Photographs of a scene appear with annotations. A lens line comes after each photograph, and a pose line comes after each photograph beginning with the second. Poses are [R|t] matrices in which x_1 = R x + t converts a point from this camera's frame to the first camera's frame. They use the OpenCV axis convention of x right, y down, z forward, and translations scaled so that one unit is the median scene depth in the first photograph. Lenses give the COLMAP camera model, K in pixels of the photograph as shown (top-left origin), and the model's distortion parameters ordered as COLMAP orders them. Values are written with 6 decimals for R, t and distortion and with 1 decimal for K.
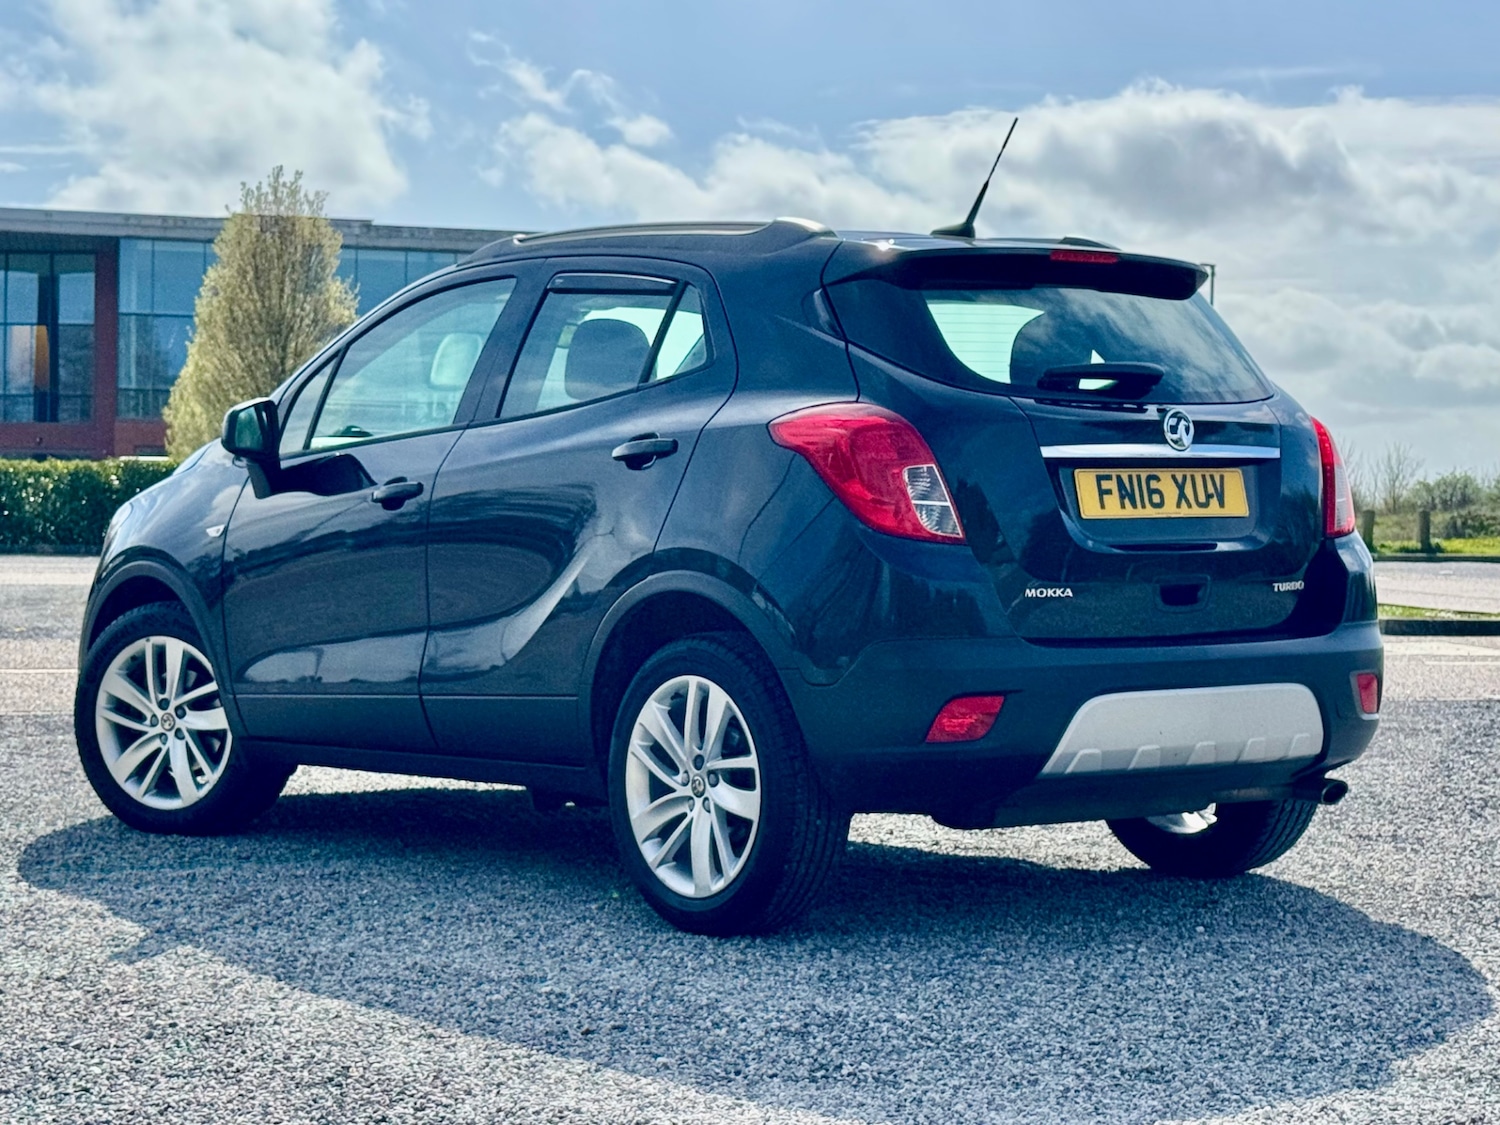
lens RADIAL K [[3247.3, 0, 724.9], [0, 3247.3, 557.1], [0, 0, 1]] dist [0.167731, 0.000000]
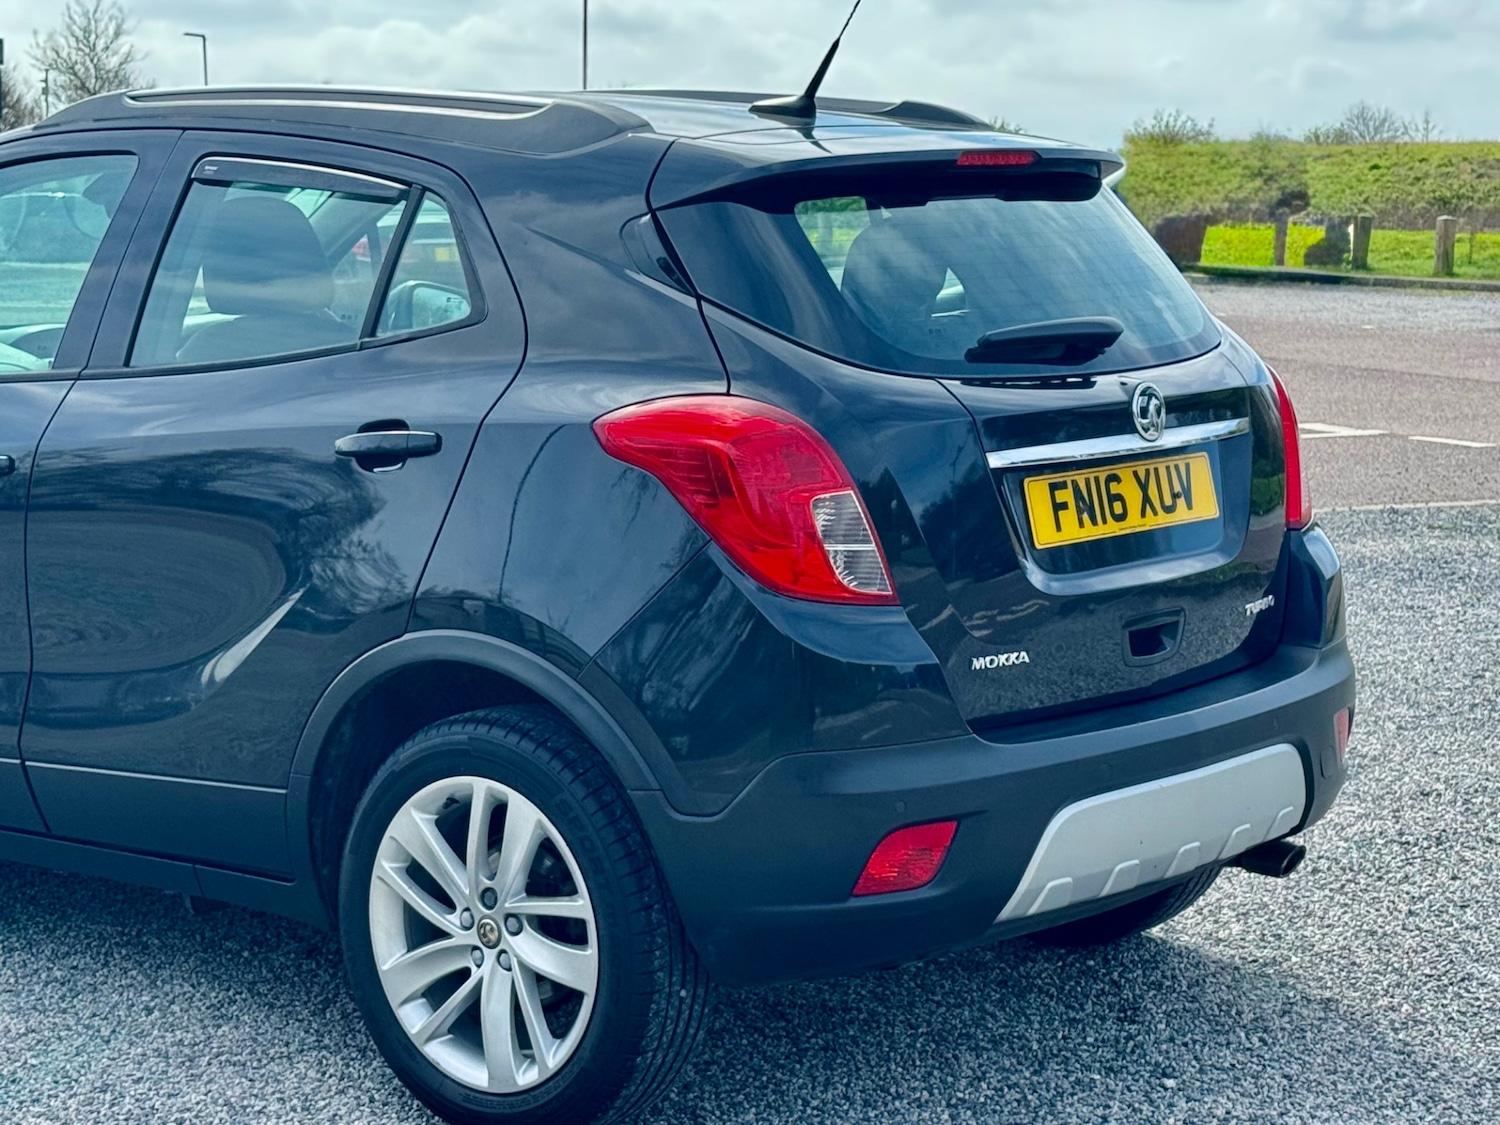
lens RADIAL K [[3247.3, 0, 739.5], [0, 3247.3, 552.8], [0, 0, 1]] dist [0.167731, 0.000000]
pose [[0.978017, -0.032679, 0.205950, -0.096596], [0.011699, 0.994687, 0.102278, -0.081471], [-0.208198, -0.097621, 0.973203, 0.311609]]
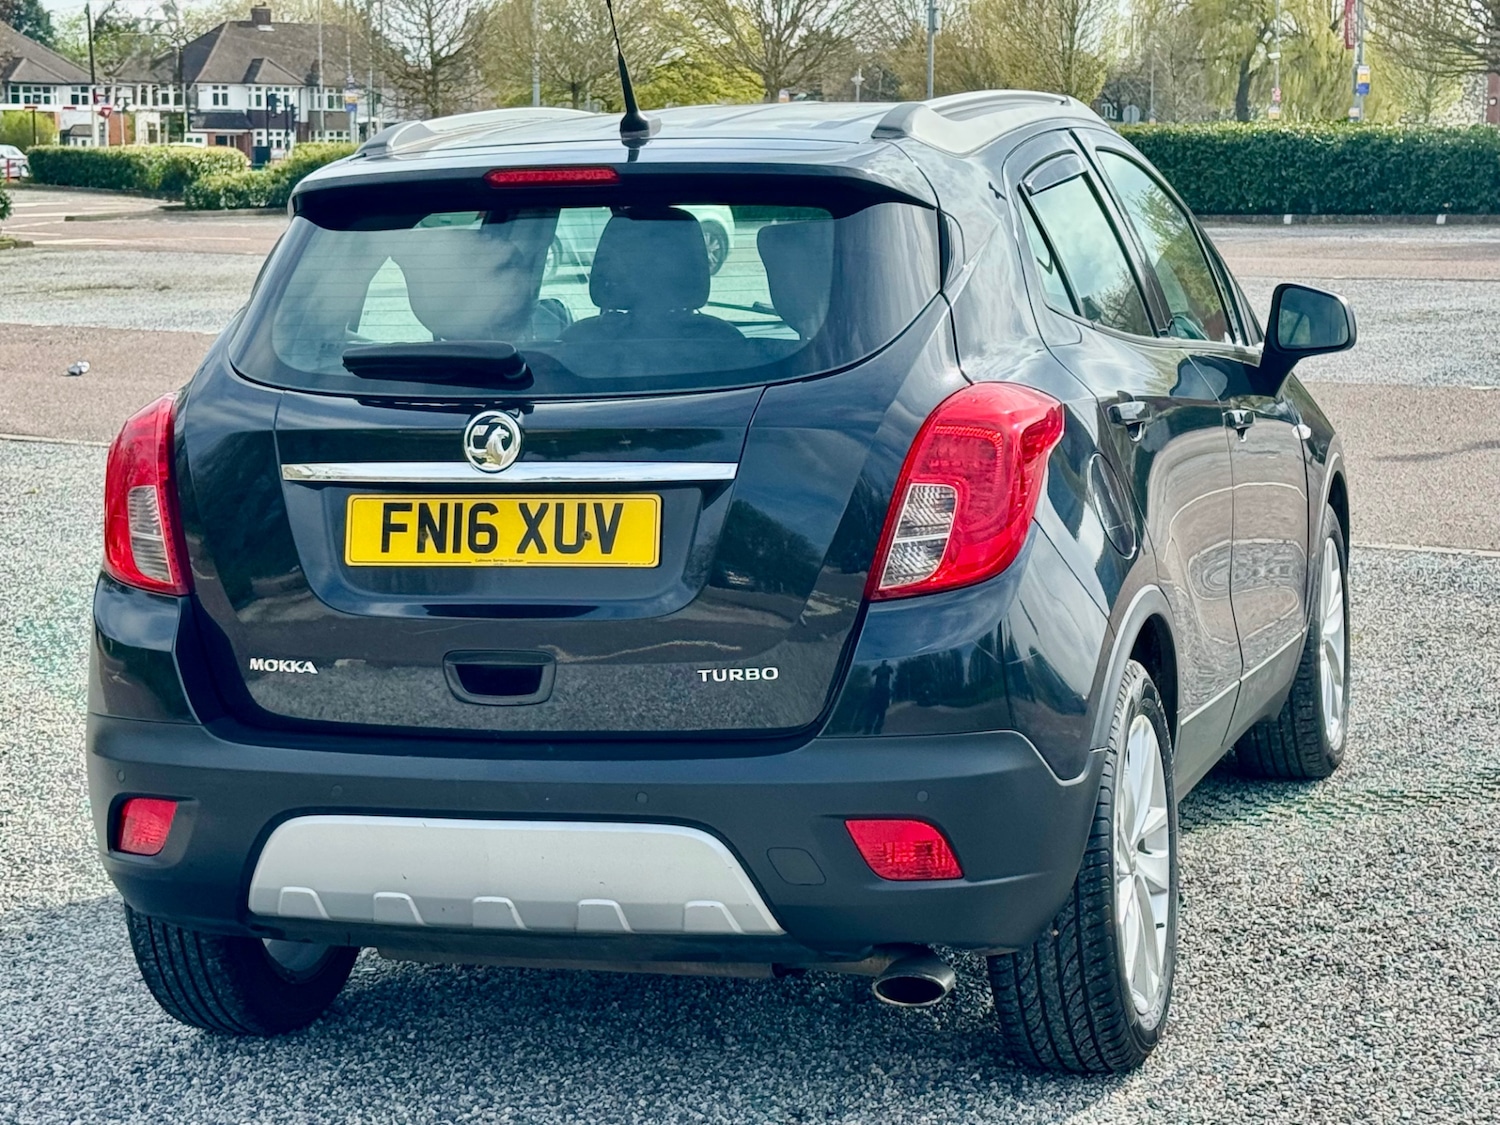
lens RADIAL K [[3247.3, 0, 739.5], [0, 3247.3, 551.0], [0, 0, 1]] dist [0.167731, 0.000000]
pose [[0.571107, 0.090364, -0.815887, 0.718916], [0.017549, 0.992351, 0.122192, -0.097627], [0.820688, -0.084103, 0.565153, 0.643917]]
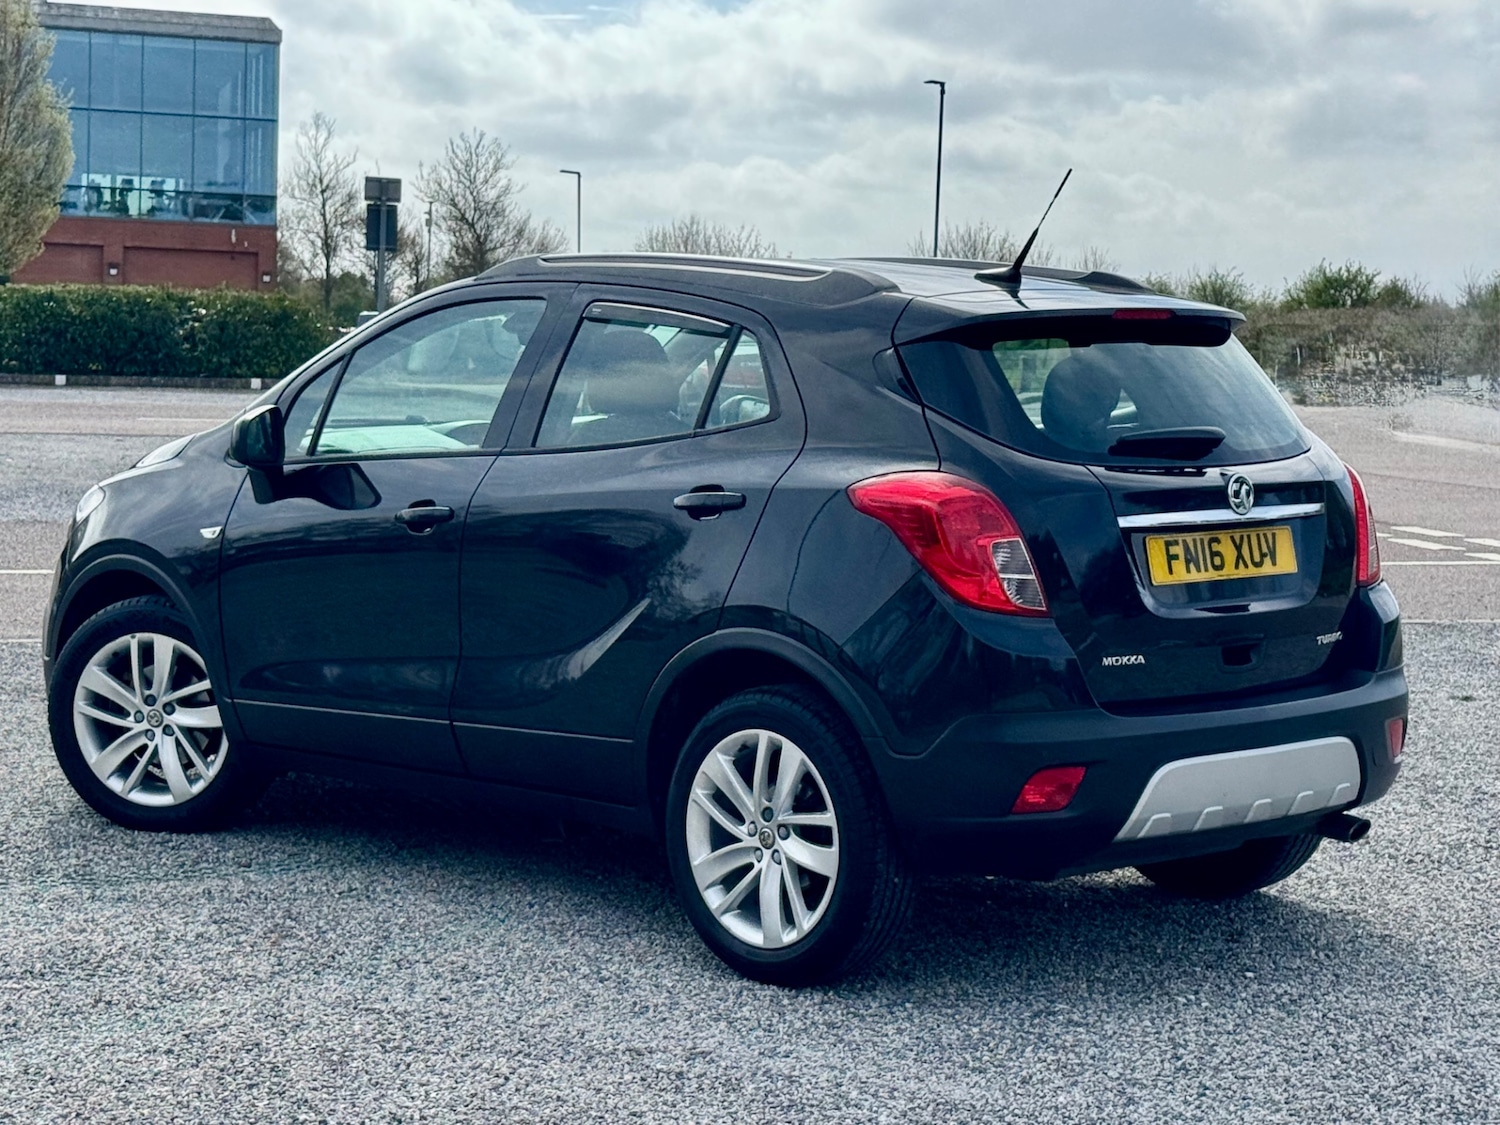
lens RADIAL K [[3247.3, 0, 717.8], [0, 3247.3, 538.0], [0, 0, 1]] dist [0.167731, 0.000000]
pose [[0.995515, 0.006406, 0.094383, -0.119387], [-0.011878, 0.998274, 0.057522, -0.081174], [-0.093852, -0.058385, 0.993873, -0.004939]]
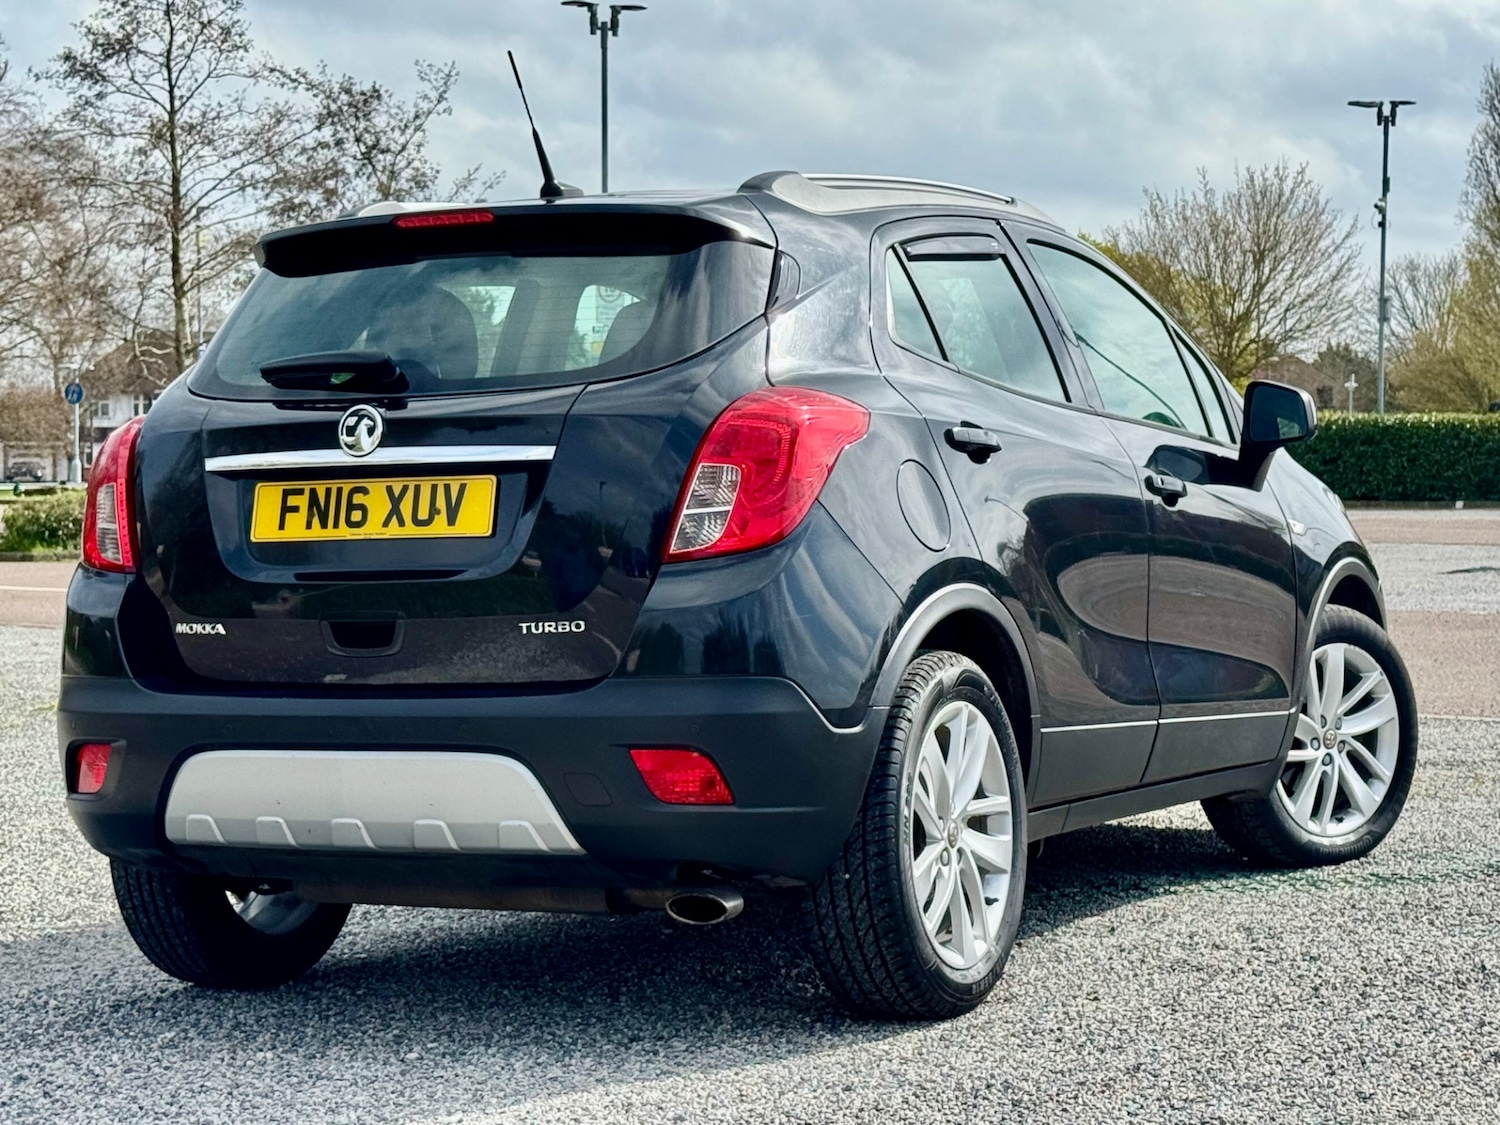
lens RADIAL K [[3247.3, 0, 693.3], [0, 3247.3, 541.2], [0, 0, 1]] dist [0.167731, 0.000000]
pose [[0.416033, 0.012100, -0.909269, 0.894032], [0.009828, 0.999793, 0.017801, -0.024949], [0.909297, -0.016343, 0.415828, 0.727917]]
